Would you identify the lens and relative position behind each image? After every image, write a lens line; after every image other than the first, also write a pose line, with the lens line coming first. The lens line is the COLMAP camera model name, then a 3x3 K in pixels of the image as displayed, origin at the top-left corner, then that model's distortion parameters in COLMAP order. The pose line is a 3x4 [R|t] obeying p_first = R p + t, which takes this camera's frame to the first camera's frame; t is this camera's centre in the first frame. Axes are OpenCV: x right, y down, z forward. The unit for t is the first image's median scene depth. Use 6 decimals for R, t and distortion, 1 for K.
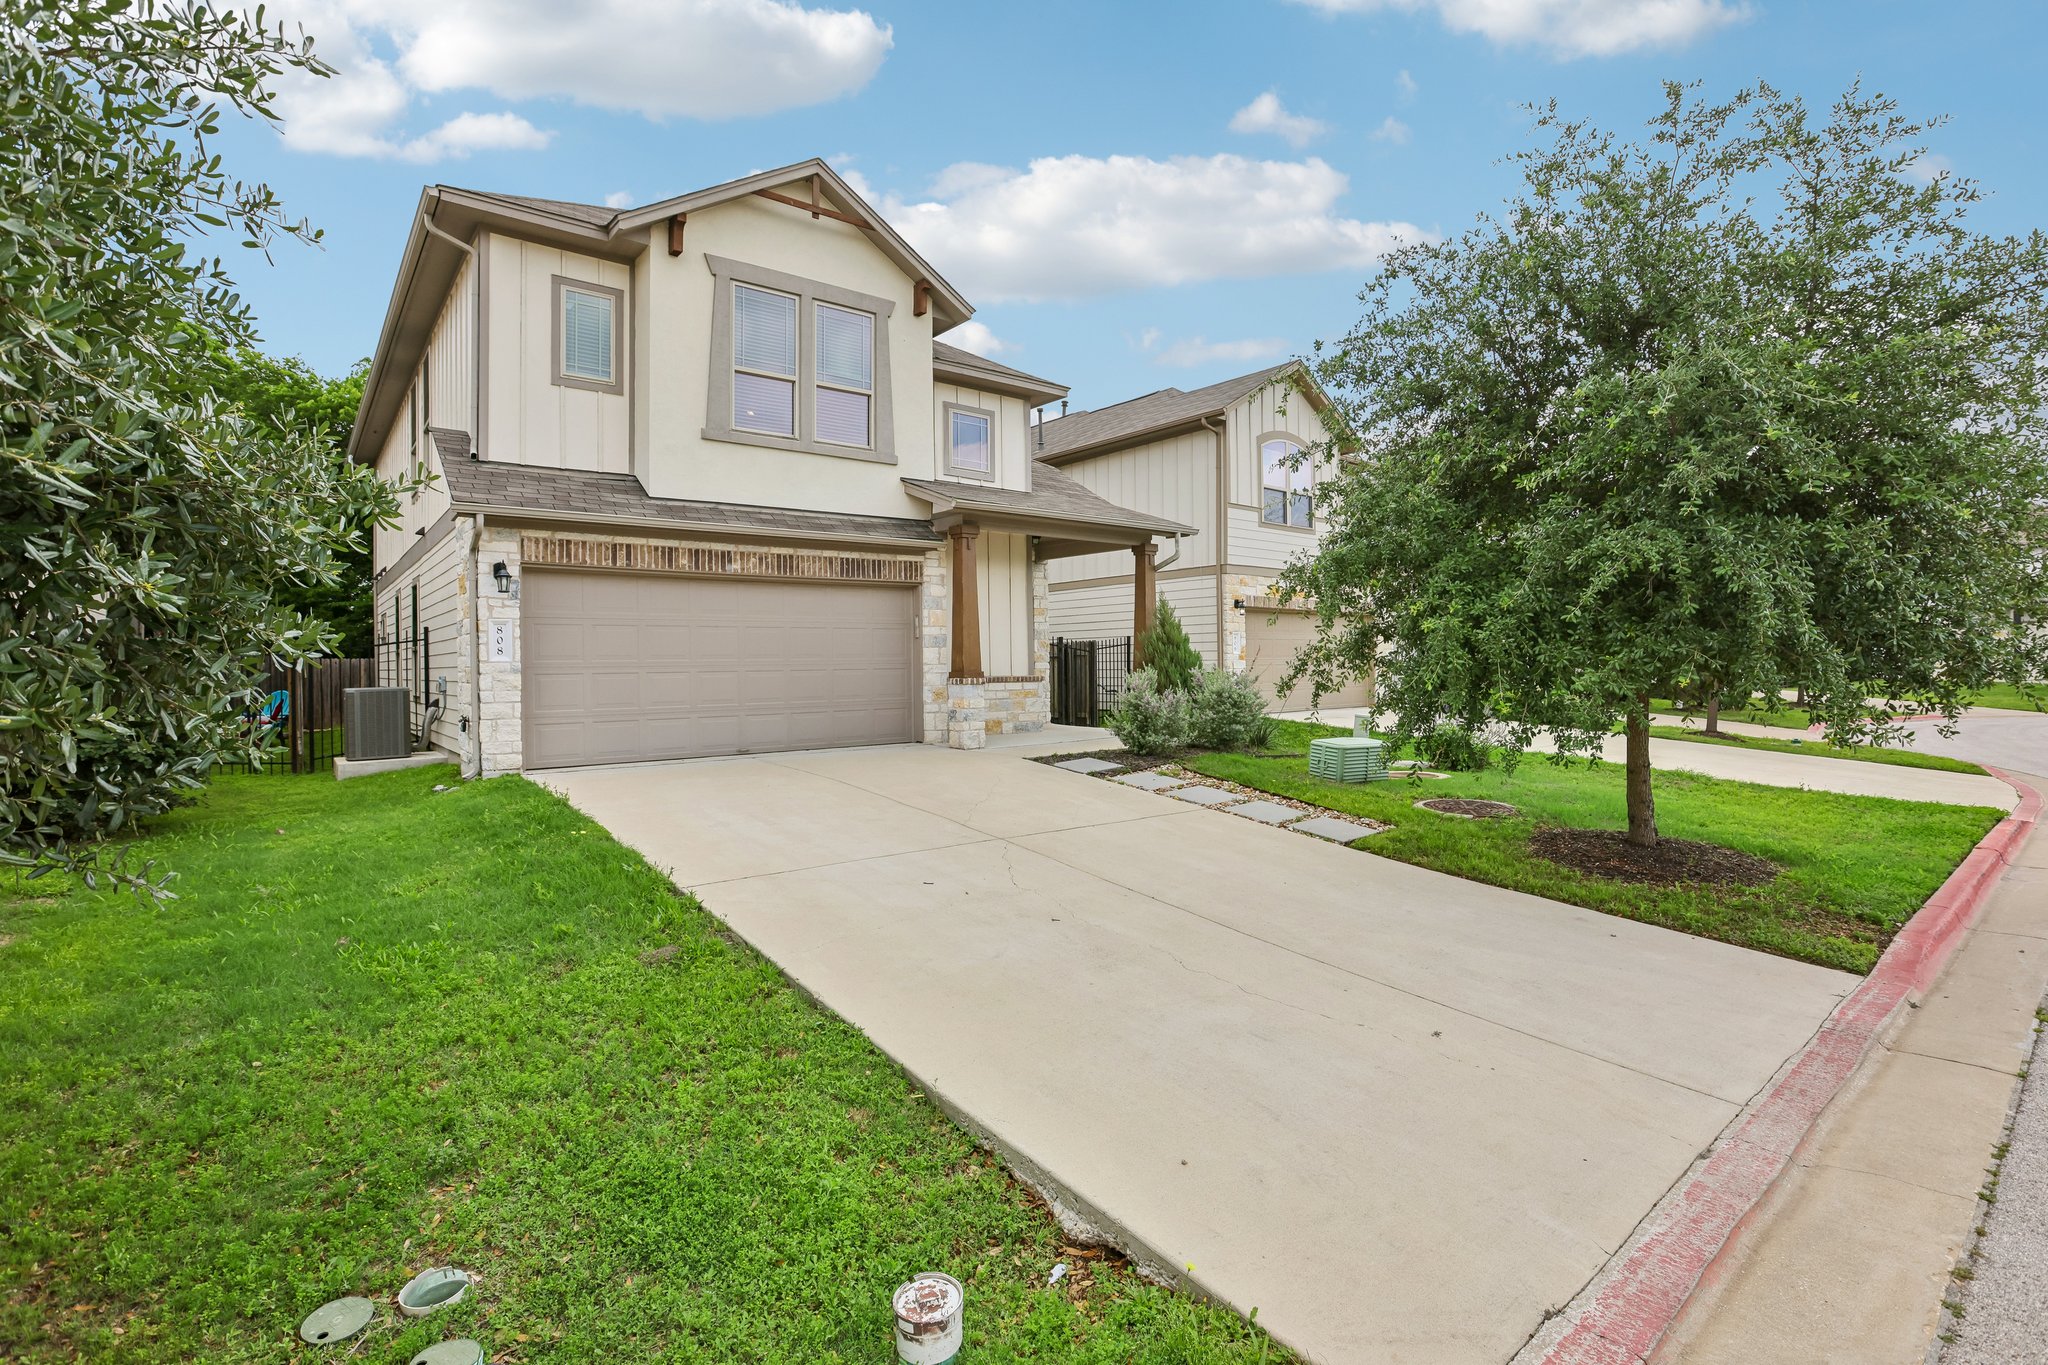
lens RADIAL K [[920.8, 0, 1018.6], [0, 920.8, 671.7], [0, 0, 1]] dist [-0.022375, 0.005240]
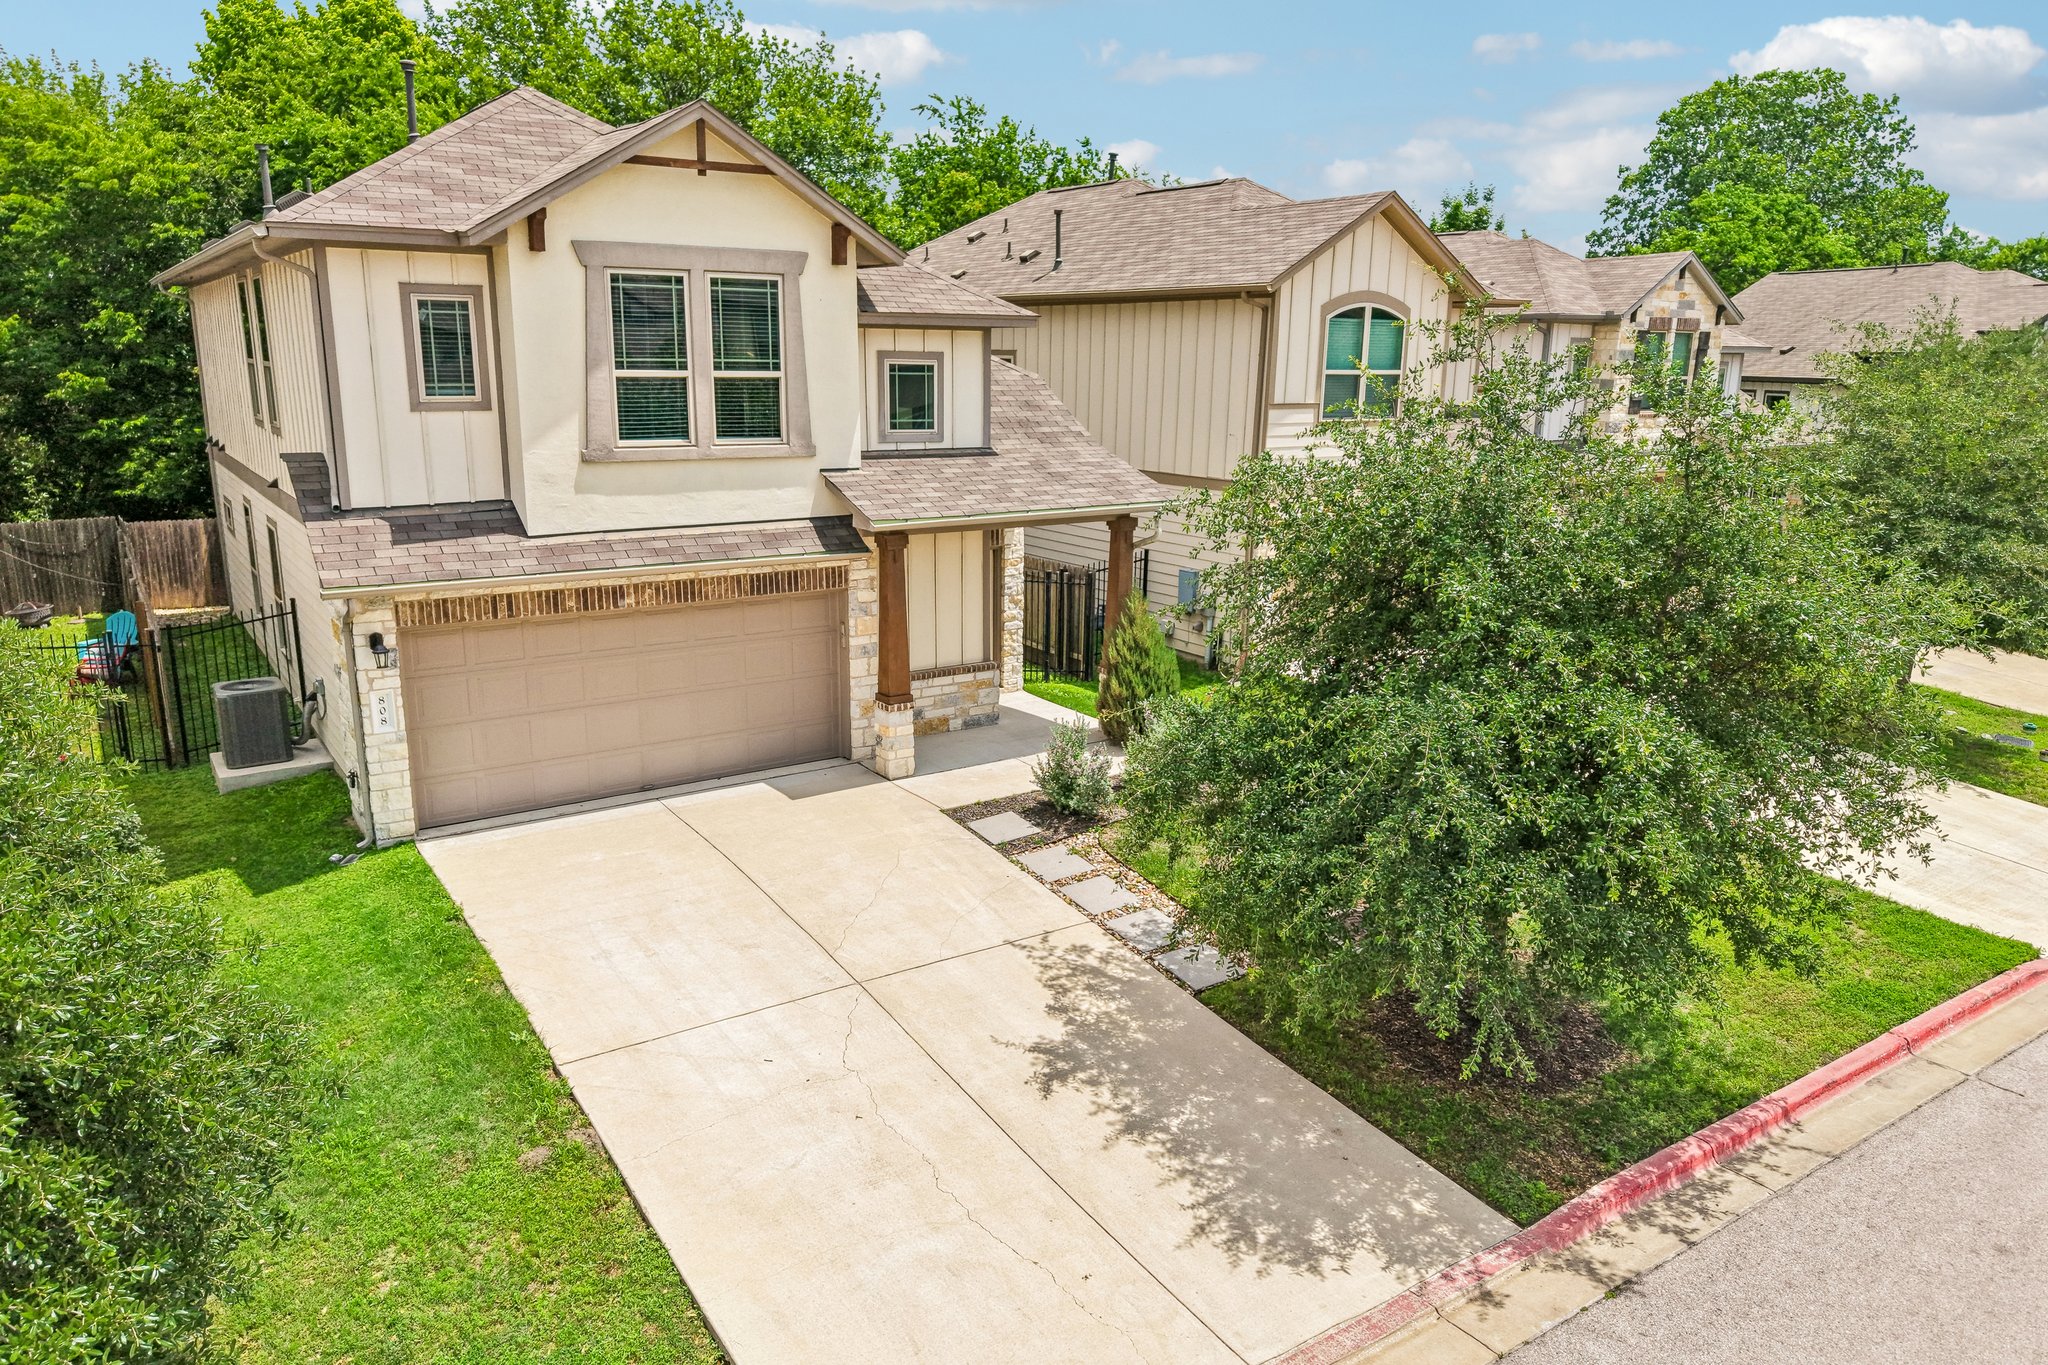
lens RADIAL K [[1357.2, 0, 1024.0], [0, 1357.2, 682.5], [0, 0, 1]] dist [0.207392, -0.395119]
pose [[0.996579, 0.040508, -0.072041, 0.168673], [-0.022345, 0.971250, 0.237010, -0.334750], [0.079571, -0.234589, 0.968832, -0.289077]]
